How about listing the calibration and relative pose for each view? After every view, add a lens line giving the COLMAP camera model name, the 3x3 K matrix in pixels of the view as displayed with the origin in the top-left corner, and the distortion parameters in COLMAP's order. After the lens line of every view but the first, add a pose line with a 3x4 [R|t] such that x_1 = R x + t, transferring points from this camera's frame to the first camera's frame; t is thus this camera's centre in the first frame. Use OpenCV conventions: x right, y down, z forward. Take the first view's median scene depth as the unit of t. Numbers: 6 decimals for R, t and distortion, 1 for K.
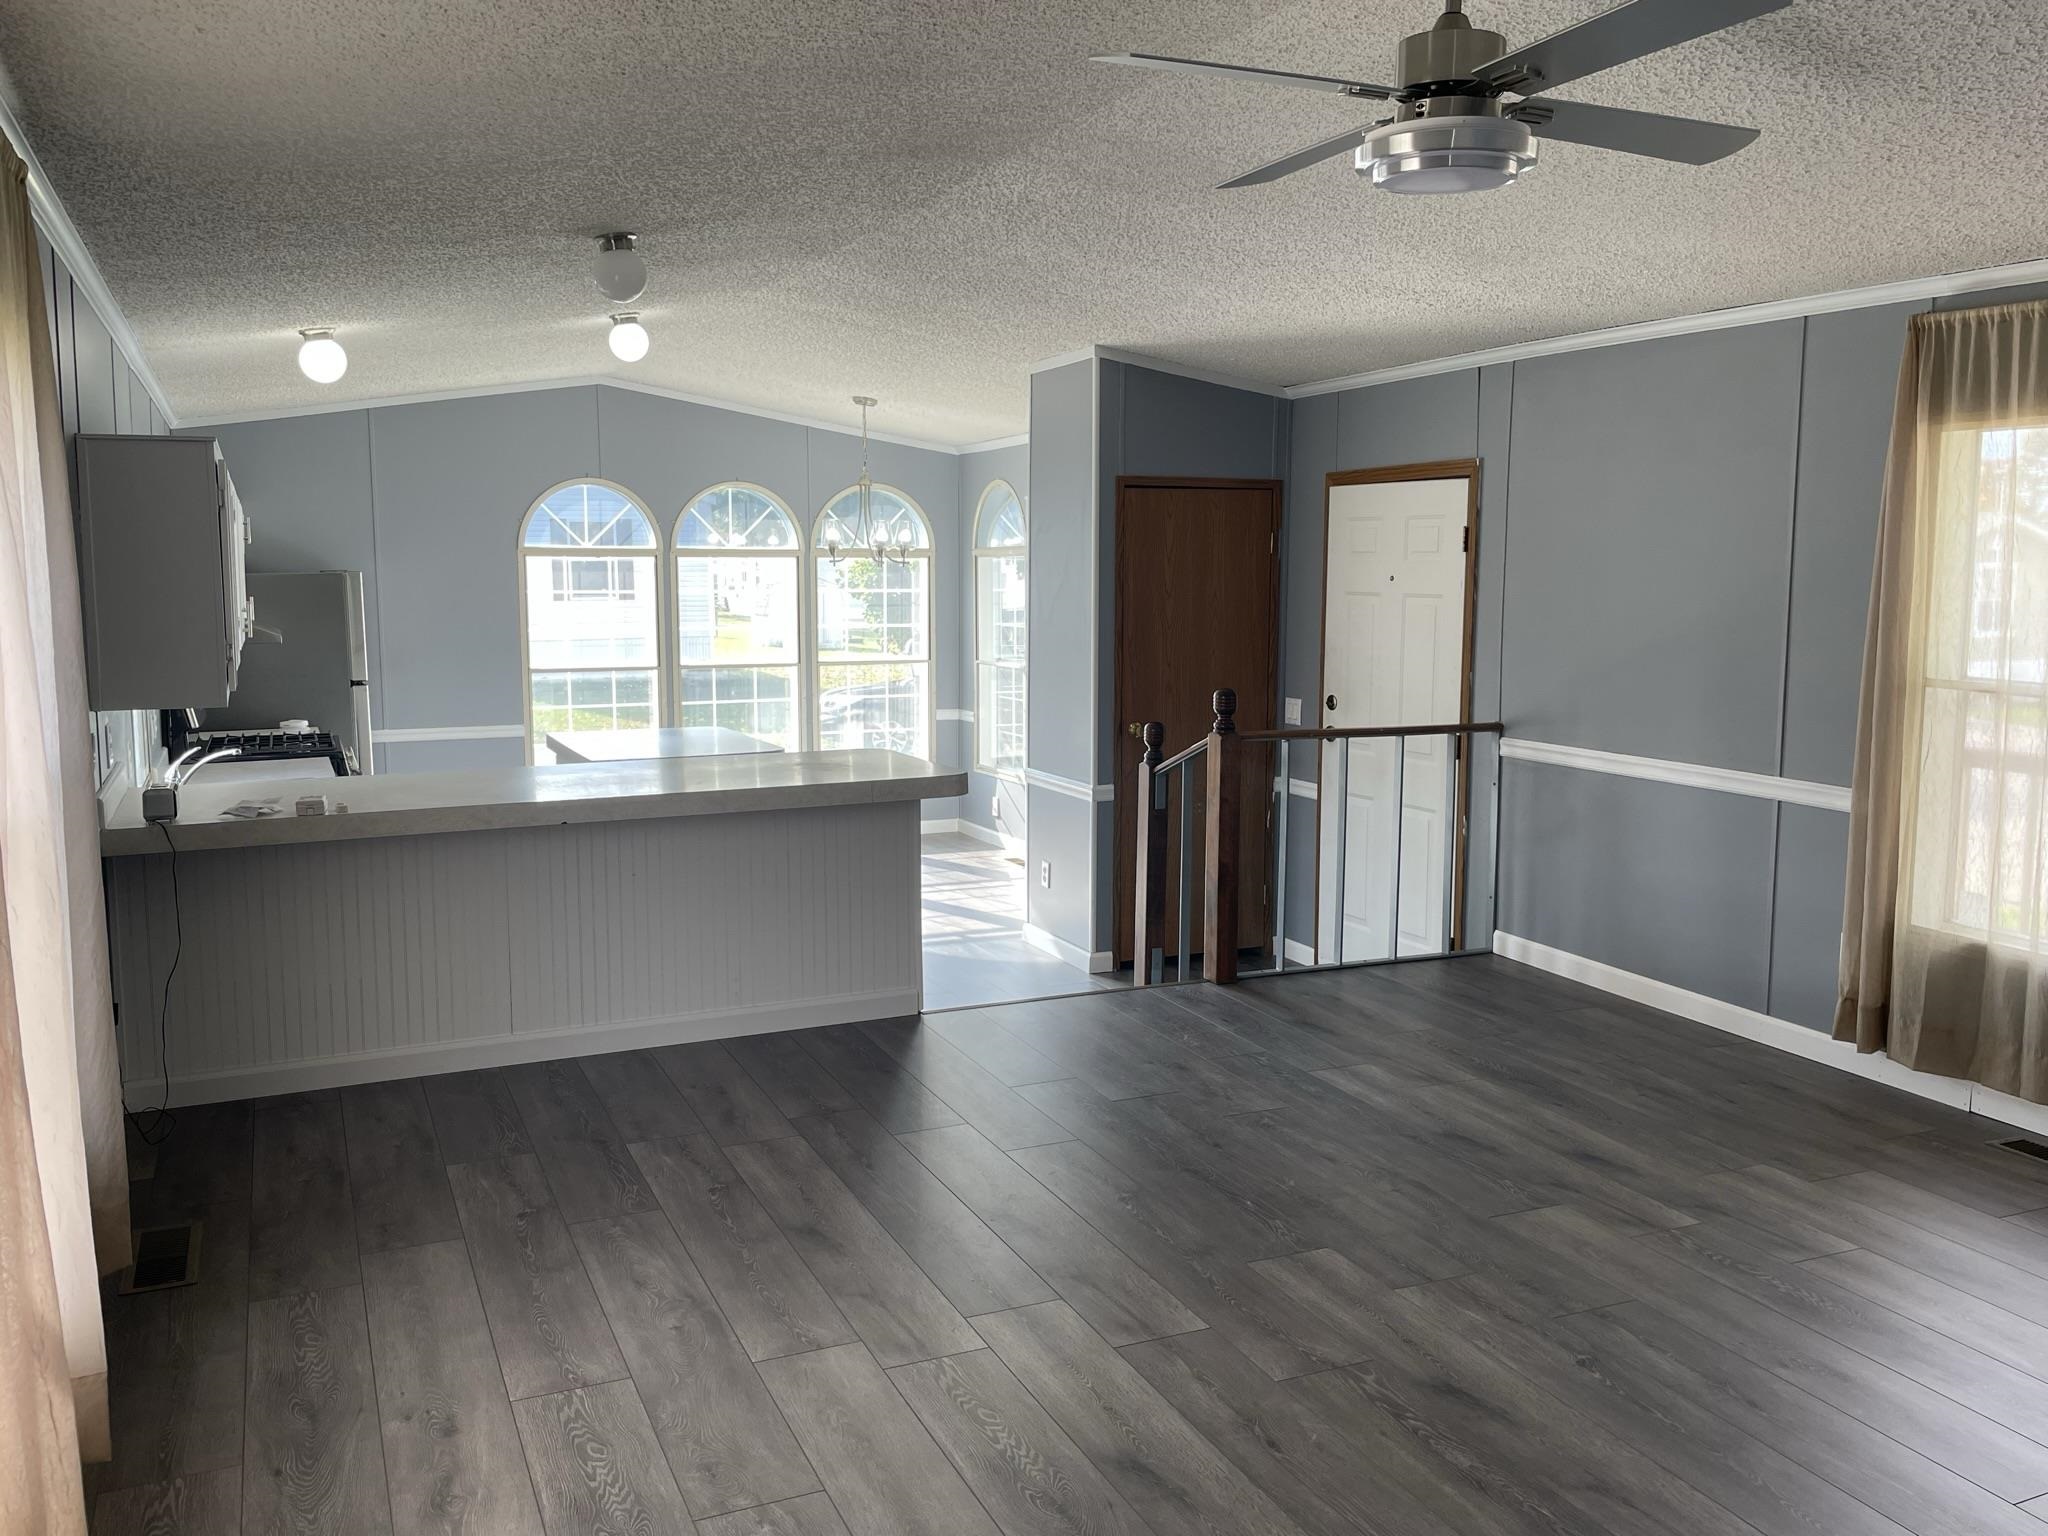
lens RADIAL K [[1657.8, 0, 1026.2], [0, 1657.8, 749.7], [0, 0, 1]] dist [0.081142, -0.112753]
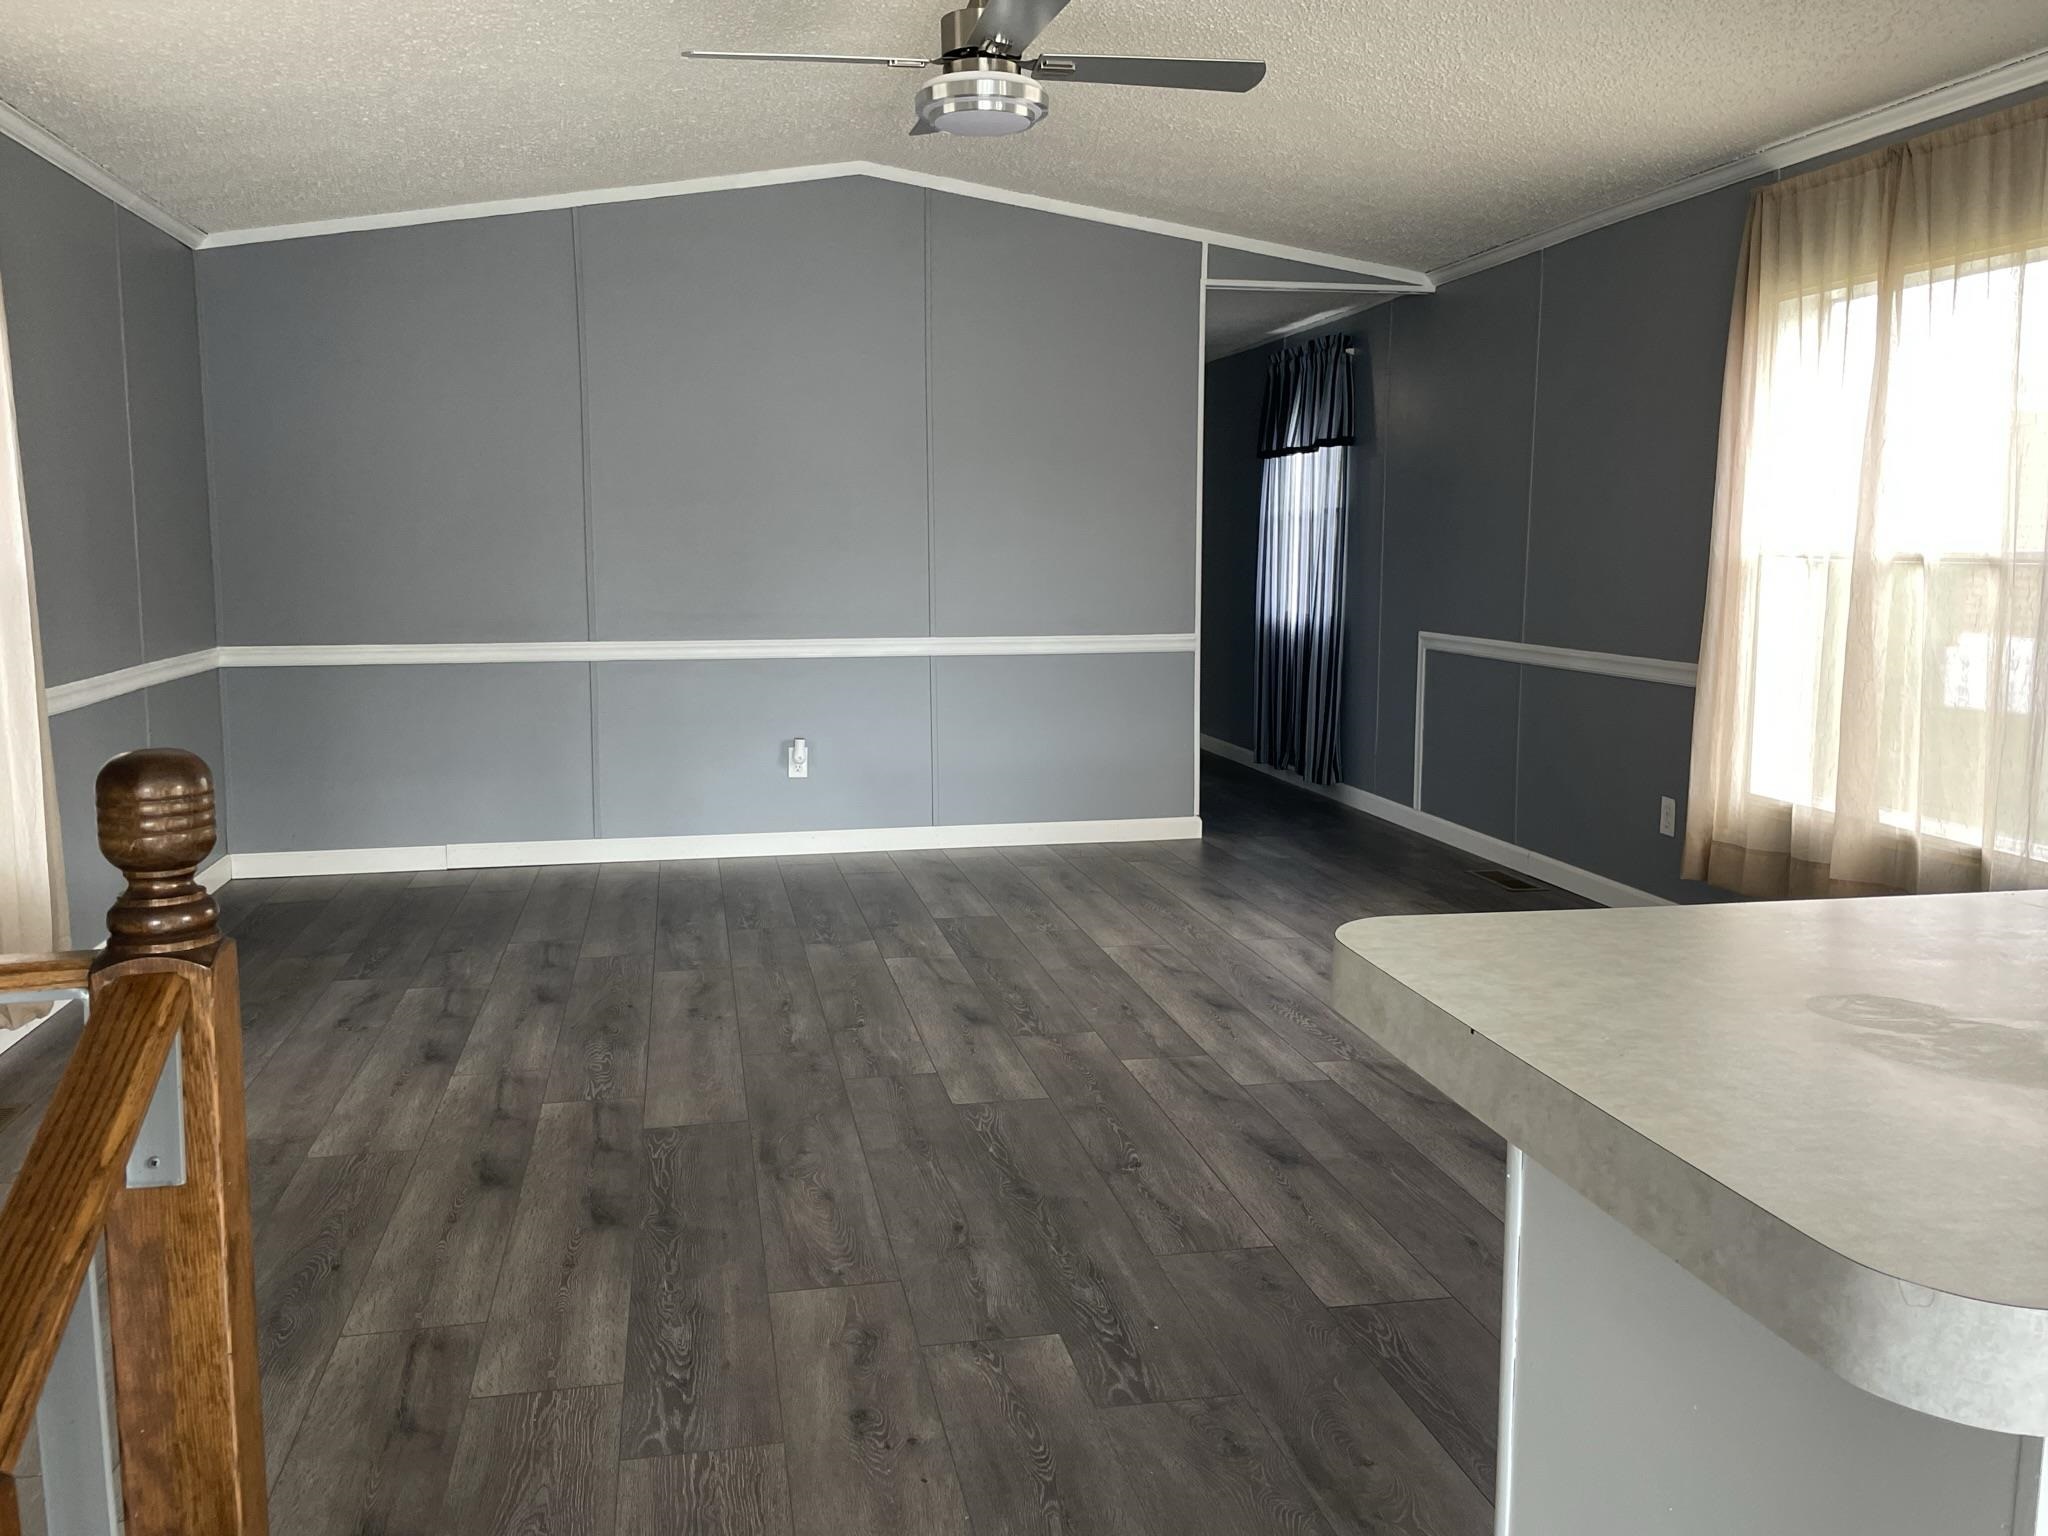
lens RADIAL K [[1657.8, 0, 1015.4], [0, 1657.8, 742.1], [0, 0, 1]] dist [0.081142, -0.112753]
pose [[-0.975060, -0.025906, 0.220423, -0.050673], [0.027055, 0.971884, 0.233902, -0.108141], [-0.220285, 0.234032, -0.946944, 1.476420]]
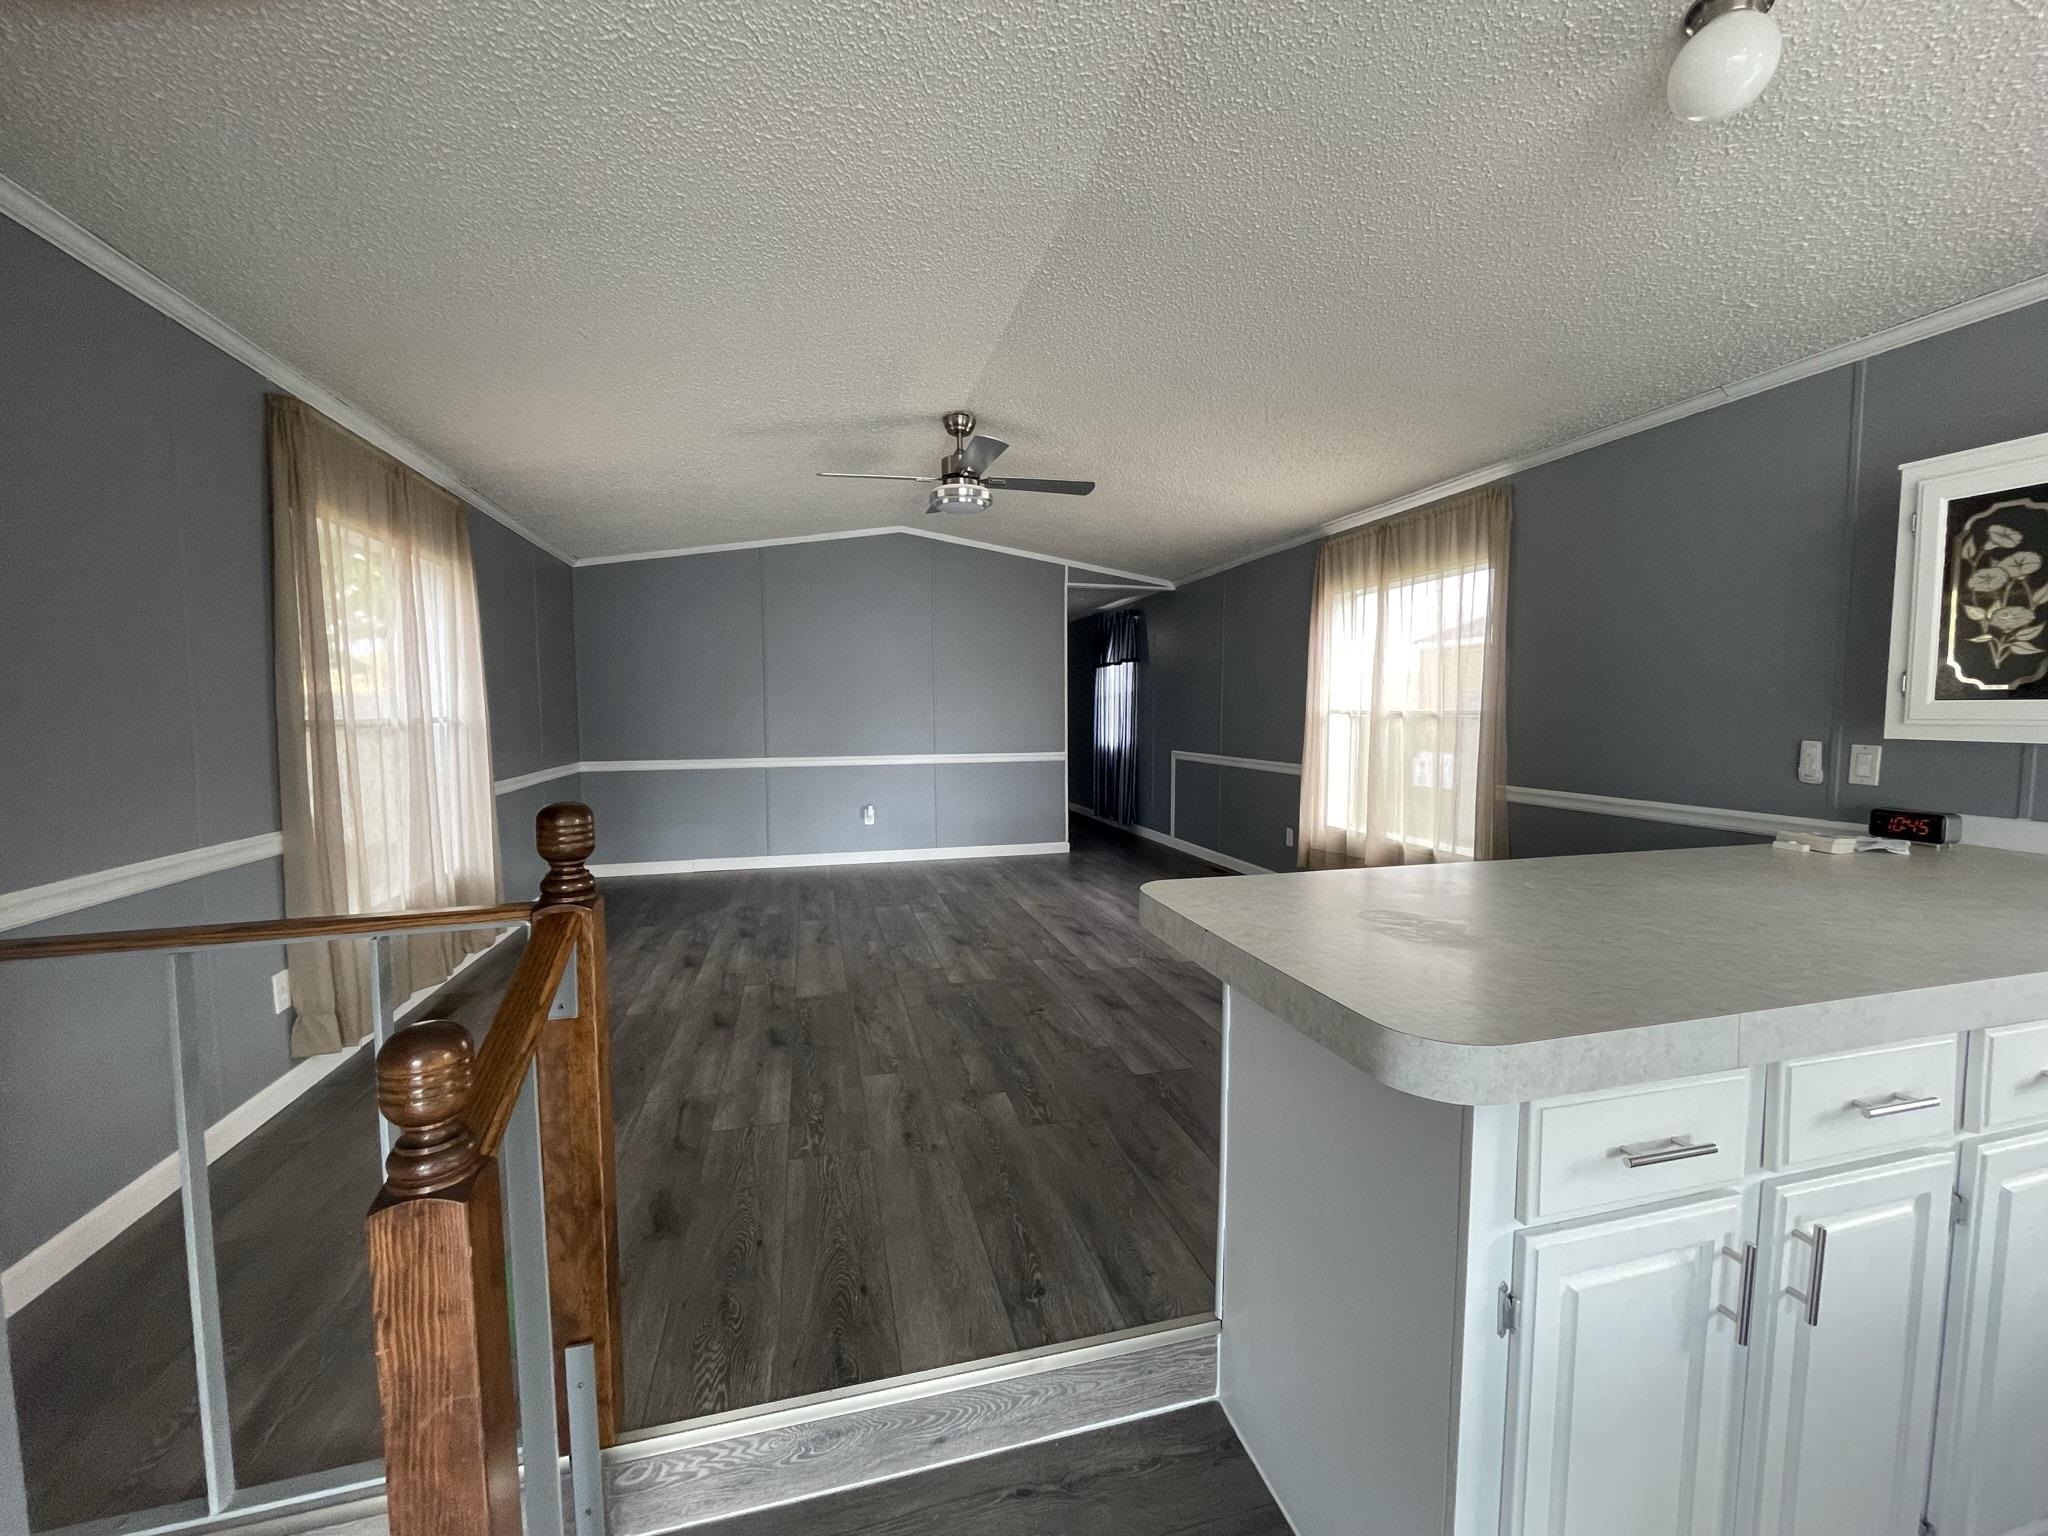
lens RADIAL K [[817.8, 0, 1022.4], [0, 817.8, 766.9], [0, 0, 1]] dist [-0.006807, 0.000007]
pose [[-0.986390, -0.007558, 0.164248, -0.047801], [0.023414, 0.982307, 0.185810, -0.104946], [-0.162746, 0.187127, -0.968761, 1.484511]]
